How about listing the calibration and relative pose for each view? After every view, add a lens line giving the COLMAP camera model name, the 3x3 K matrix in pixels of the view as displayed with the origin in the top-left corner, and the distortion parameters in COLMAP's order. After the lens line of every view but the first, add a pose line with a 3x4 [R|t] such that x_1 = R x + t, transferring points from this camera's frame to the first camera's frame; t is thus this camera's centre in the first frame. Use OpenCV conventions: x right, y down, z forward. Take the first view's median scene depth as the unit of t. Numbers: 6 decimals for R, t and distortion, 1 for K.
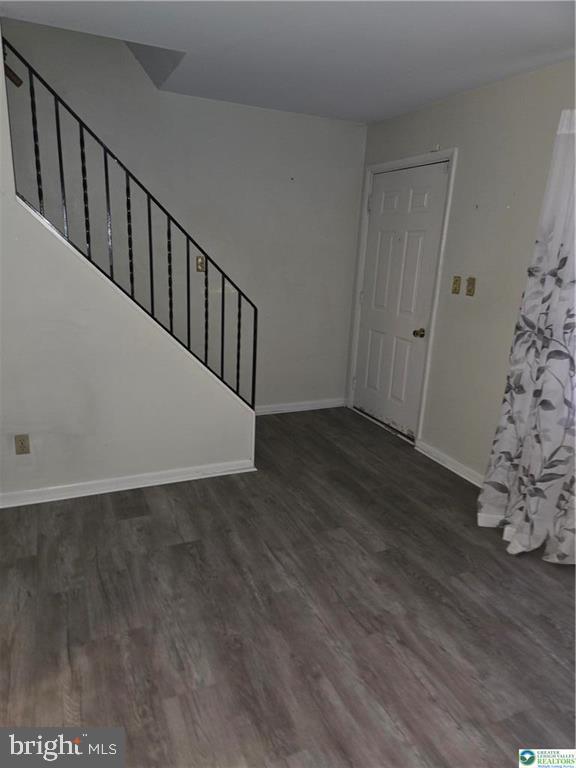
lens RADIAL K [[526.9, 0, 285.3], [0, 526.9, 388.2], [0, 0, 1]] dist [0.135250, -0.097578]
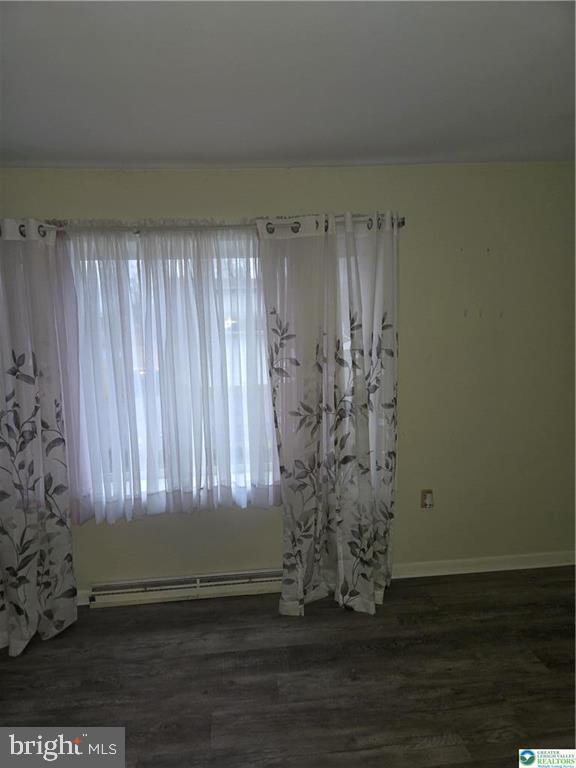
lens RADIAL K [[526.9, 0, 285.3], [0, 526.9, 388.2], [0, 0, 1]] dist [0.135250, -0.097578]
pose [[0.325999, -0.178880, 0.928292, -0.251823], [0.294263, 0.952355, 0.080177, -0.085596], [-0.898406, 0.247025, 0.363104, 0.105526]]
